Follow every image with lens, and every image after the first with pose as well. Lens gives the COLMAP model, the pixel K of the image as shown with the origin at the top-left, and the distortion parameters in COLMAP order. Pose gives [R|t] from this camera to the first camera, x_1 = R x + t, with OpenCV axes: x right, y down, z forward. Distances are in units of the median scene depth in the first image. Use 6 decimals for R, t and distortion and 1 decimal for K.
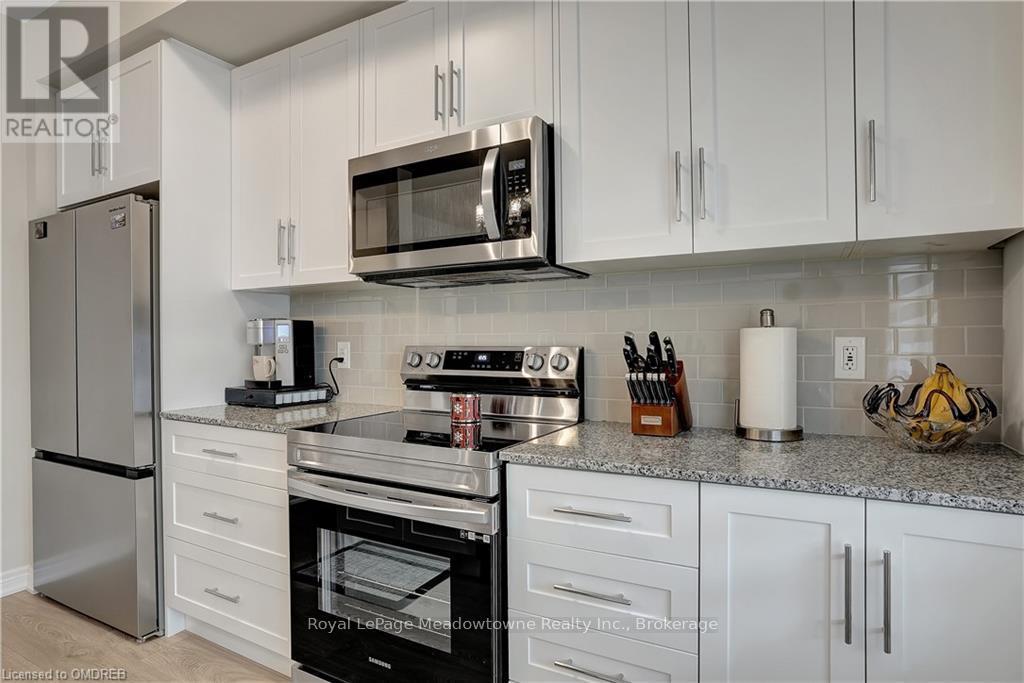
lens RADIAL K [[532.1, 0, 531.0], [0, 532.1, 341.0], [0, 0, 1]] dist [-0.080267, 0.042441]
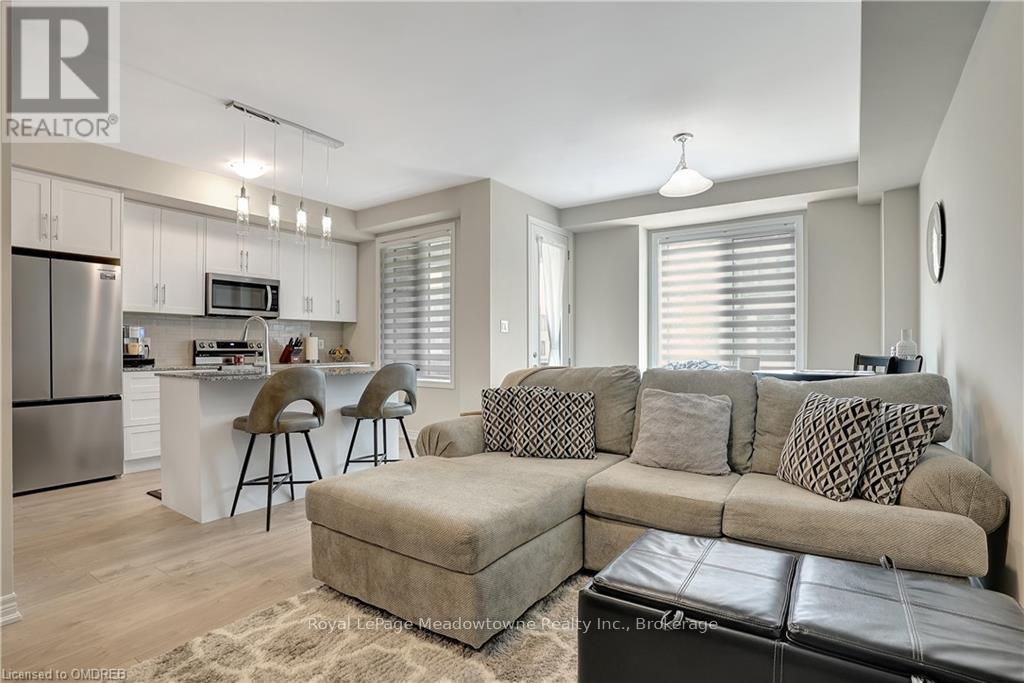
lens RADIAL K [[531.8, 0, 519.0], [0, 531.8, 353.6], [0, 0, 1]] dist [-0.082778, 0.041314]
pose [[0.146415, -0.003082, 0.989219, -3.331333], [-0.002693, 0.999990, 0.003514, 0.083840], [-0.989220, -0.003178, 0.146405, -1.213383]]
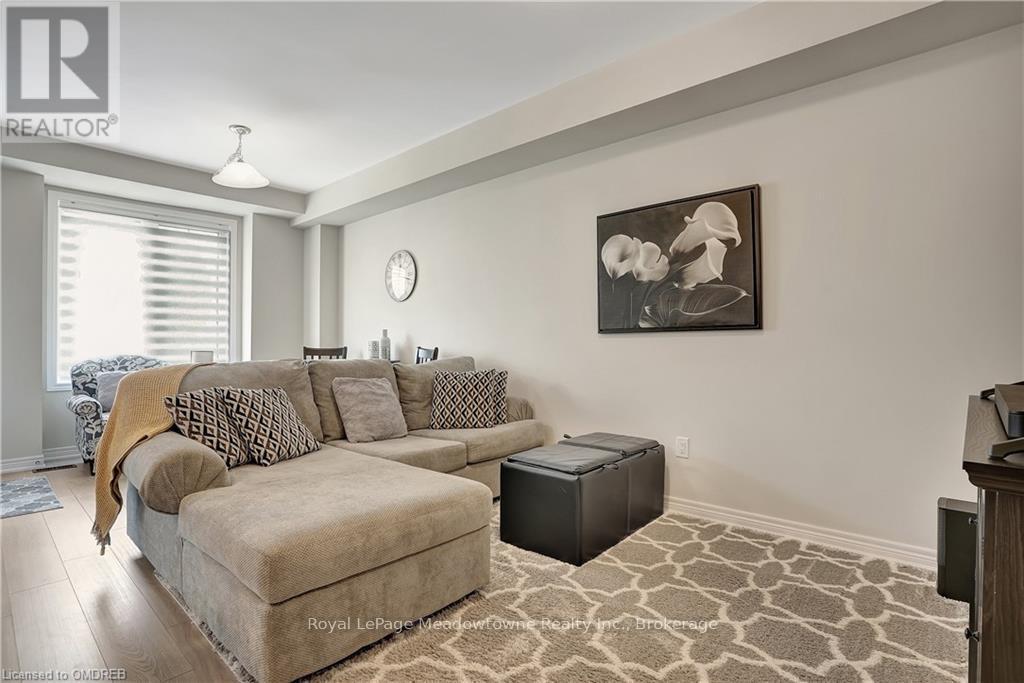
lens RADIAL K [[507.3, 0, 532.5], [0, 507.3, 343.2], [0, 0, 1]] dist [-0.076655, 0.034646]
pose [[-0.970664, 0.004029, 0.240408, -2.637660], [0.003654, 0.999991, -0.002004, 0.081767], [-0.240414, -0.001067, -0.970670, 0.346883]]
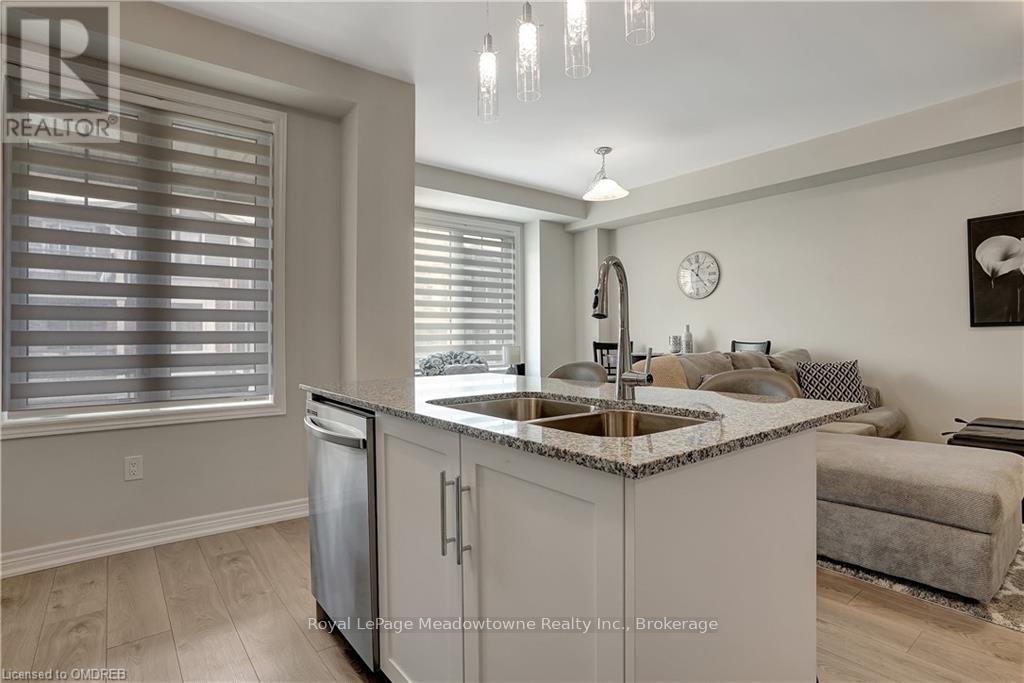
lens RADIAL K [[523.7, 0, 524.9], [0, 523.7, 331.5], [0, 0, 1]] dist [-0.080616, 0.035011]
pose [[-0.917283, 0.016317, 0.397901, -1.410689], [0.011930, 0.999838, -0.013498, 0.064995], [-0.398056, -0.007635, -0.917329, 1.151883]]
